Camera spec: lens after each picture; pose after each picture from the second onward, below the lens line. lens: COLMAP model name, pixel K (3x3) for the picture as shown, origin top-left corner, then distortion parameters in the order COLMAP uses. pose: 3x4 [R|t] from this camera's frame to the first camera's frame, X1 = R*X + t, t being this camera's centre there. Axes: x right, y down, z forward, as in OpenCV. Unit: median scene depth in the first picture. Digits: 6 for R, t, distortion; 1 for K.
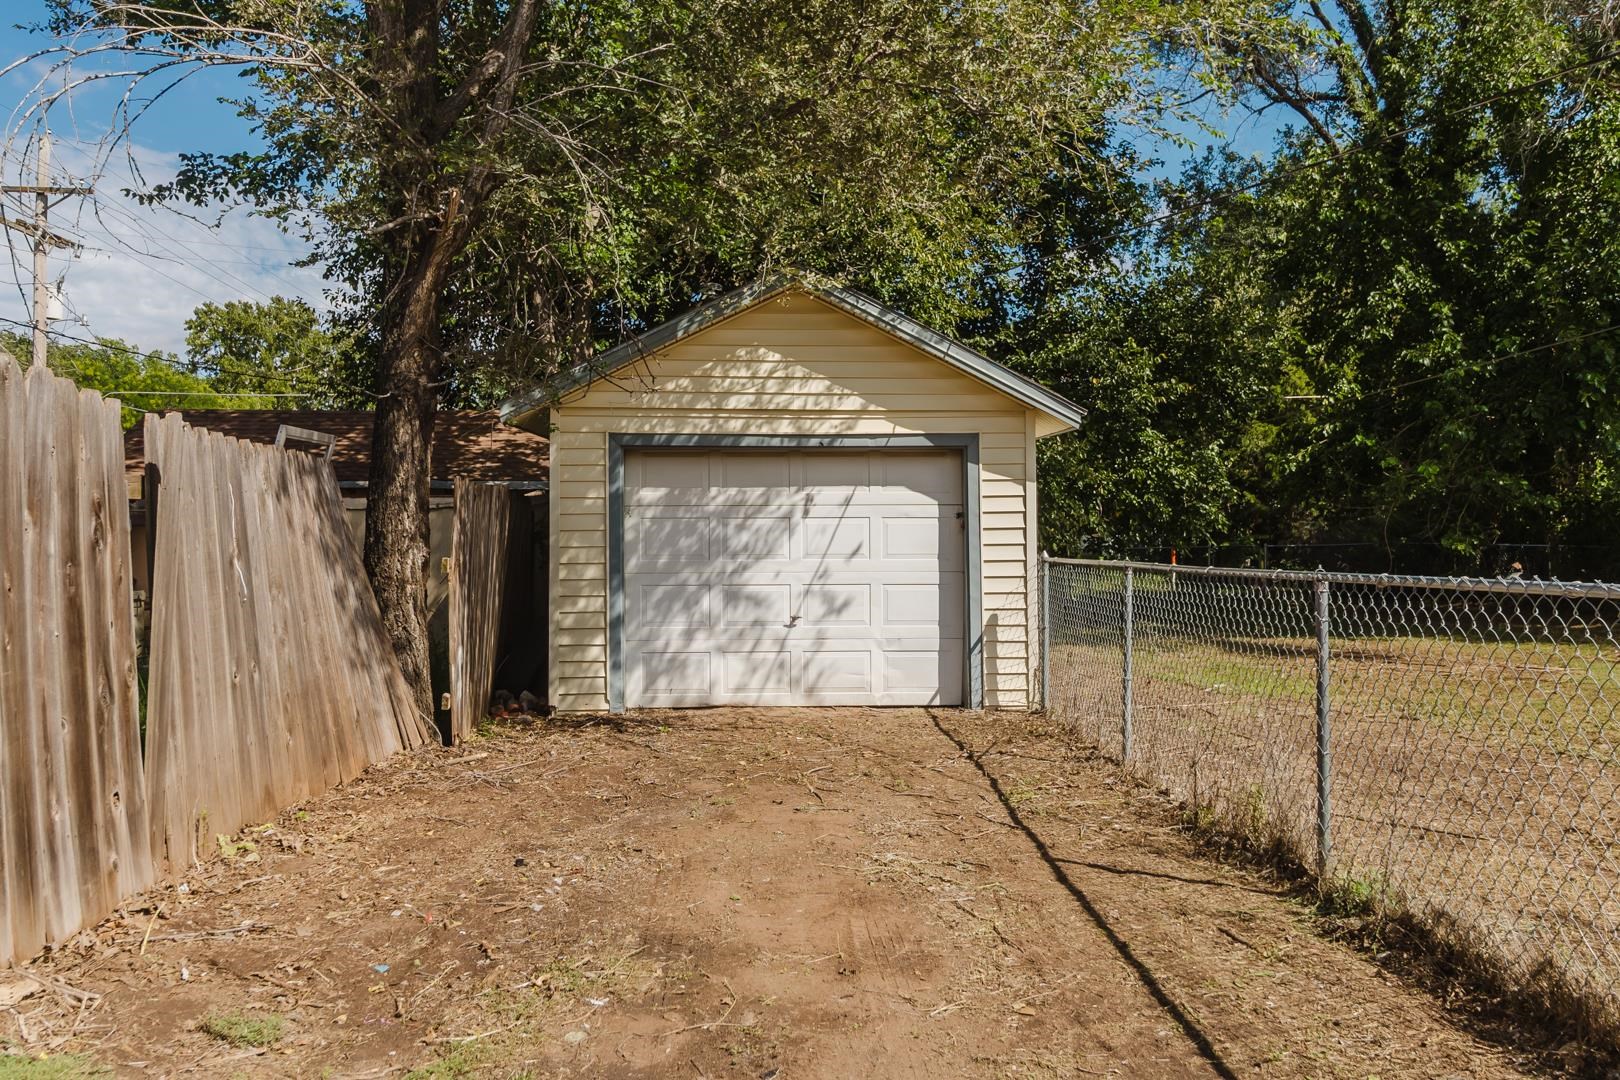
lens RADIAL K [[1272.9, 0, 809.0], [0, 1272.9, 535.1], [0, 0, 1]] dist [-0.001826, 0.001984]
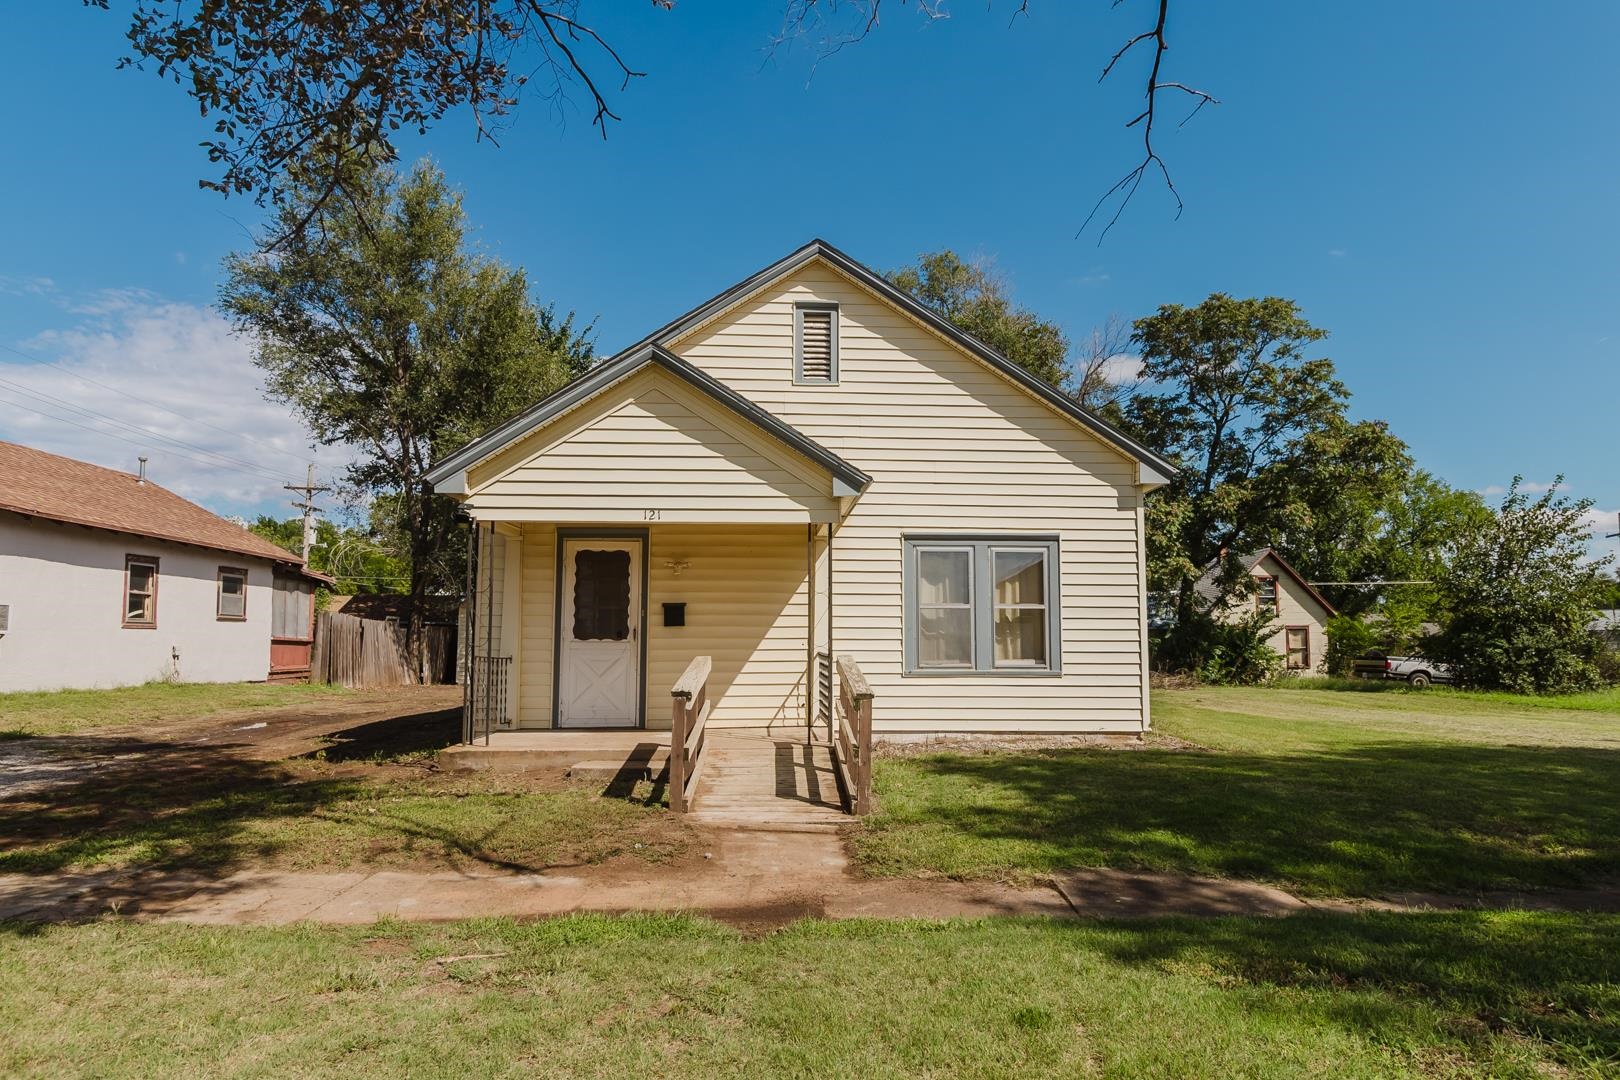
lens RADIAL K [[994.4, 0, 822.1], [0, 994.4, 592.9], [0, 0, 1]] dist [0.000240, -0.000062]
pose [[0.999631, 0.012799, -0.023979, 0.967613], [-0.014176, 0.998206, -0.058165, 0.018387], [0.023191, 0.058484, 0.998019, -2.000263]]
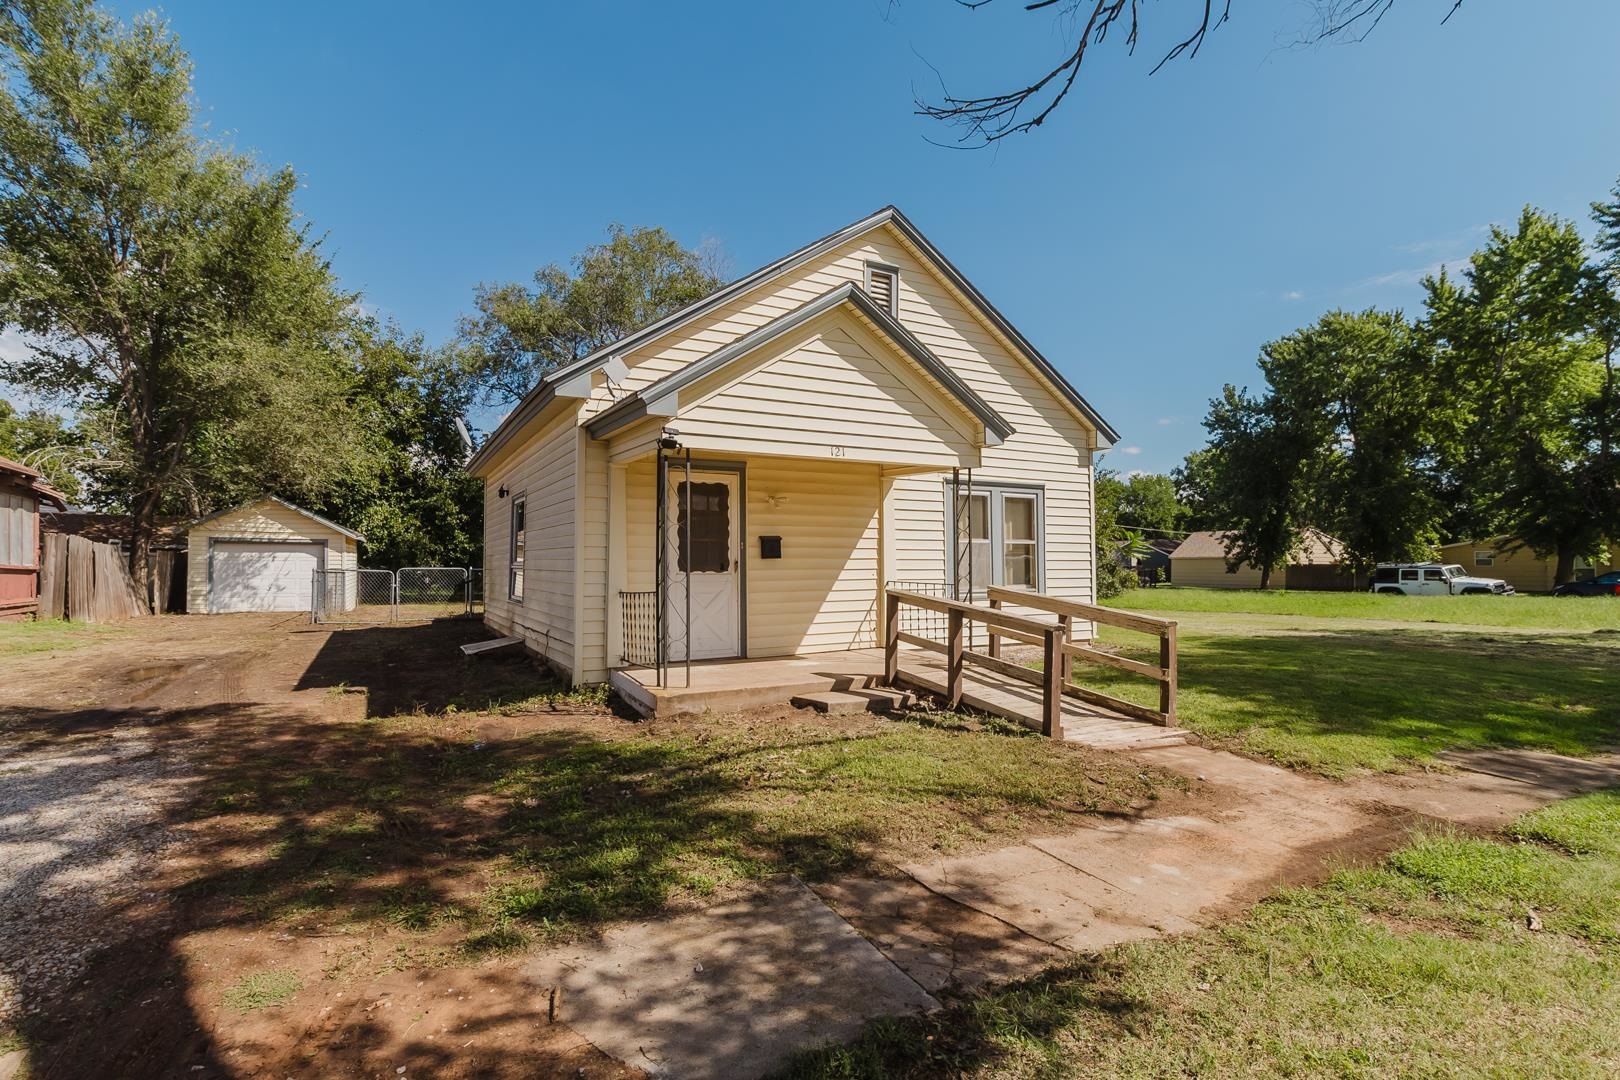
lens RADIAL K [[805.7, 0, 817.7], [0, 805.7, 562.7], [0, 0, 1]] dist [-0.002548, 0.001012]
pose [[0.906639, 0.010795, 0.421770, 0.440597], [-0.006241, 0.999906, -0.012177, 0.009572], [-0.421862, 0.008408, 0.906621, -1.769000]]
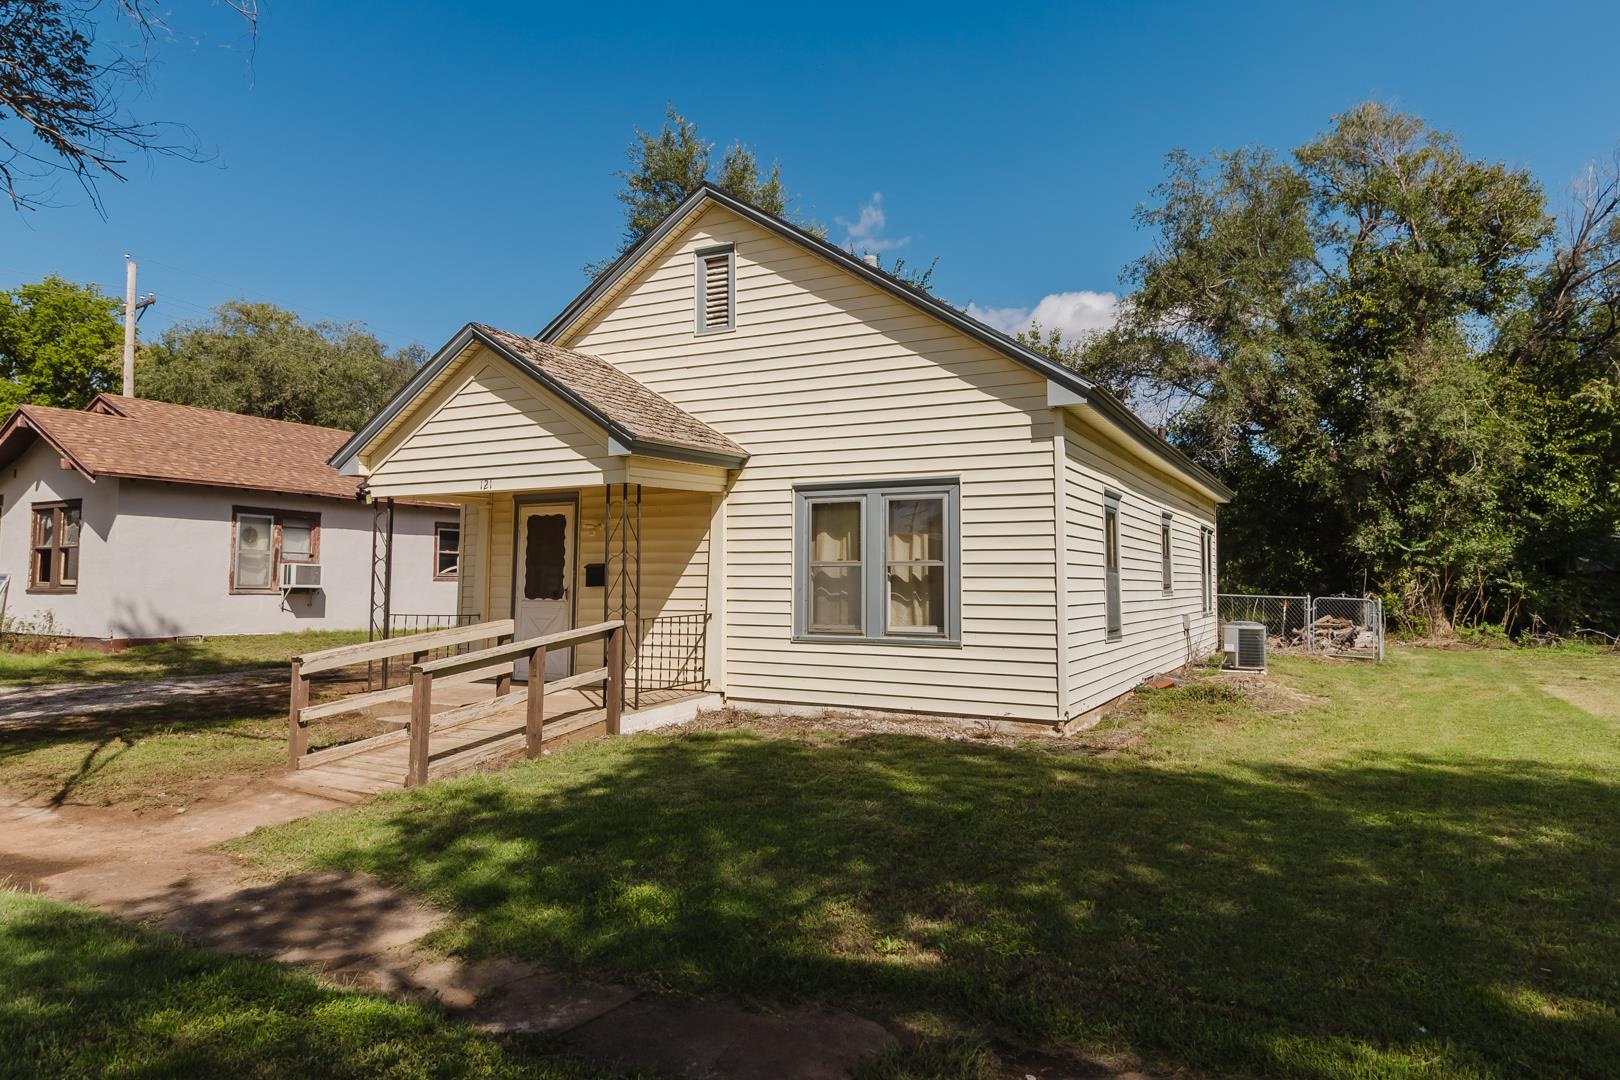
lens RADIAL K [[1015.9, 0, 809.0], [0, 1015.9, 534.3], [0, 0, 1]] dist [0.003407, 0.000874]
pose [[0.843000, -0.011236, -0.537797, 1.599883], [-0.015723, 0.998840, -0.045514, -0.016642], [0.537684, 0.046824, 0.841845, -1.751473]]
